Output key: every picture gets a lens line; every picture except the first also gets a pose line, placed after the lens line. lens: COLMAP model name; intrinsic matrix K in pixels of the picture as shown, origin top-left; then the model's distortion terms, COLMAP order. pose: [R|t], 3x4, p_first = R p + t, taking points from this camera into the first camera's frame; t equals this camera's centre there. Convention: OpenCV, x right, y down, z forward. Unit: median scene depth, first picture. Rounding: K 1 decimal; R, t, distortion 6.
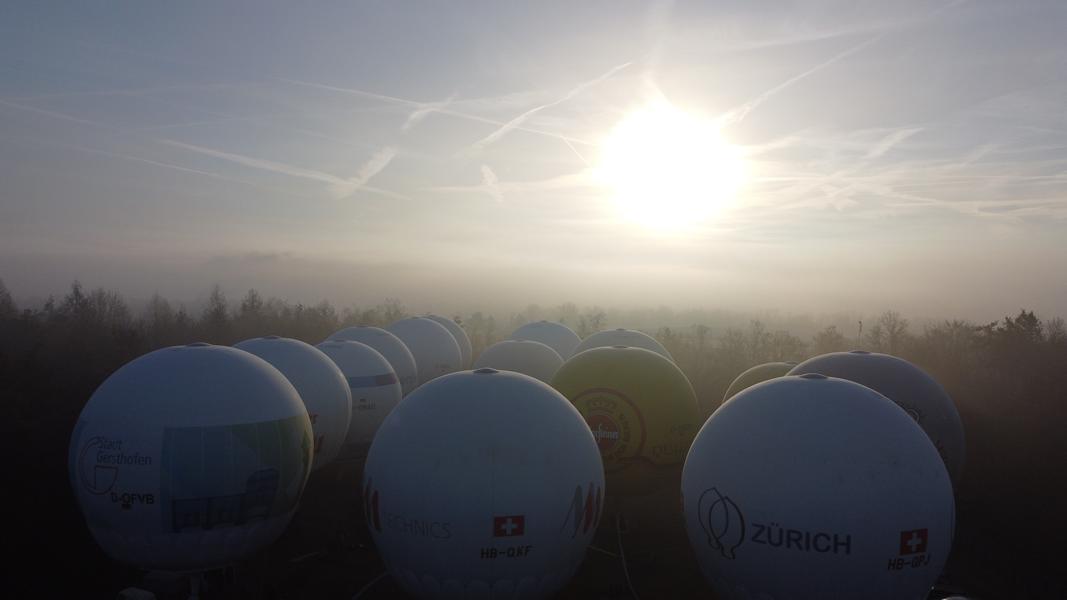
lens RADIAL K [[815.6, 0, 532.1], [0, 815.6, 293.6], [0, 0, 1]] dist [-0.000584, -0.004857]
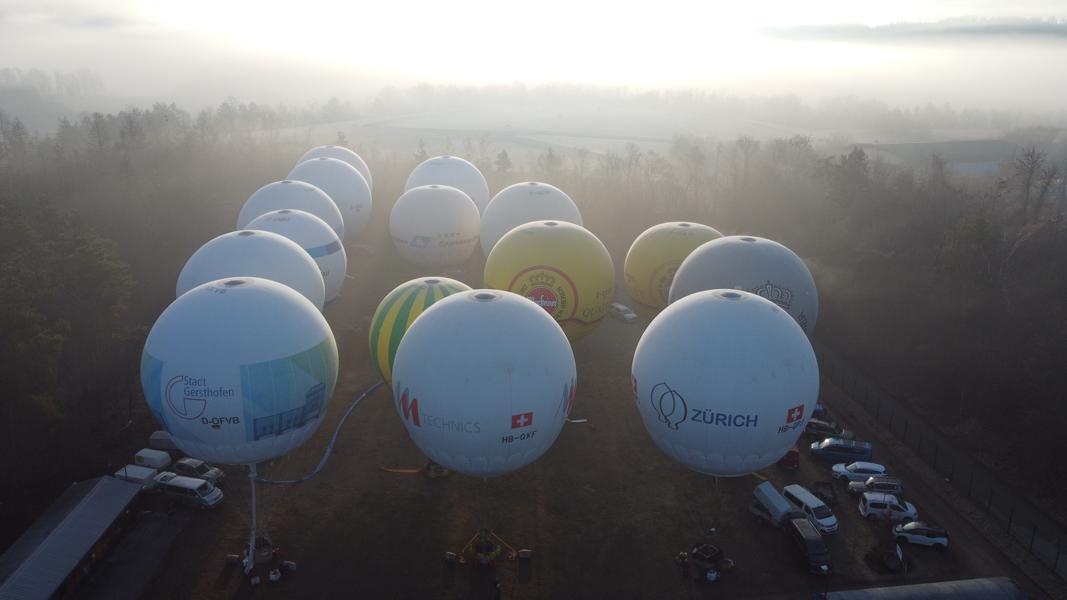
lens RADIAL K [[815.6, 0, 536.3], [0, 815.6, 298.4], [0, 0, 1]] dist [-0.000584, -0.004857]
pose [[0.979809, -0.059904, 0.190751, -0.237889], [0.000417, 0.954671, 0.297663, -0.300380], [-0.199936, -0.291574, 0.935420, -0.219094]]
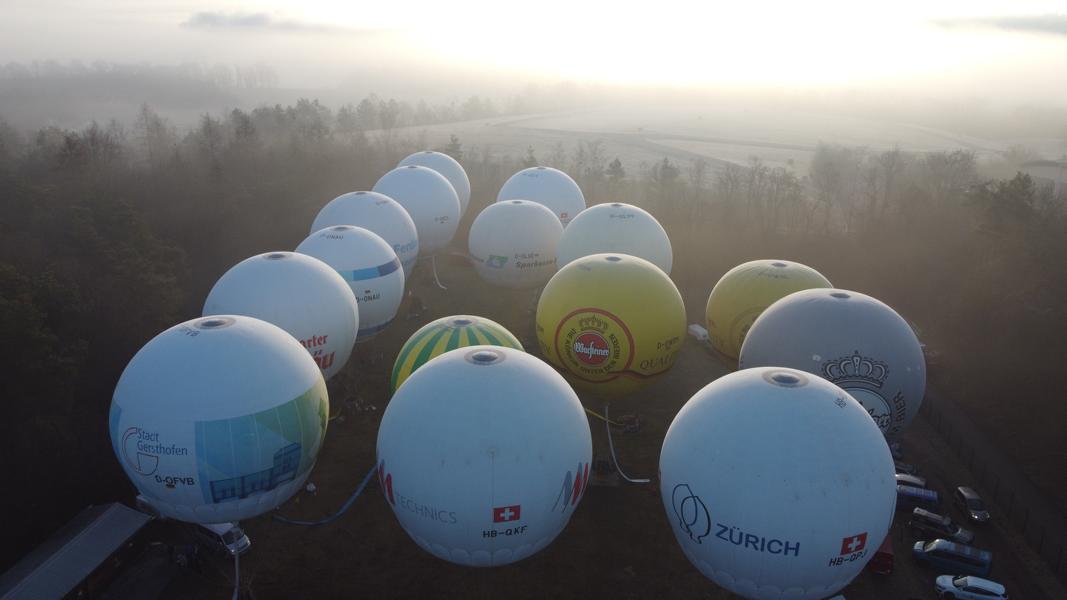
lens RADIAL K [[815.6, 0, 531.6], [0, 815.6, 299.9], [0, 0, 1]] dist [-0.000584, -0.004857]
pose [[1.000000, -0.000145, 0.000876, 0.005032], [-0.000130, 0.952148, 0.305638, -0.329891], [-0.000878, -0.305638, 0.952147, -0.003432]]
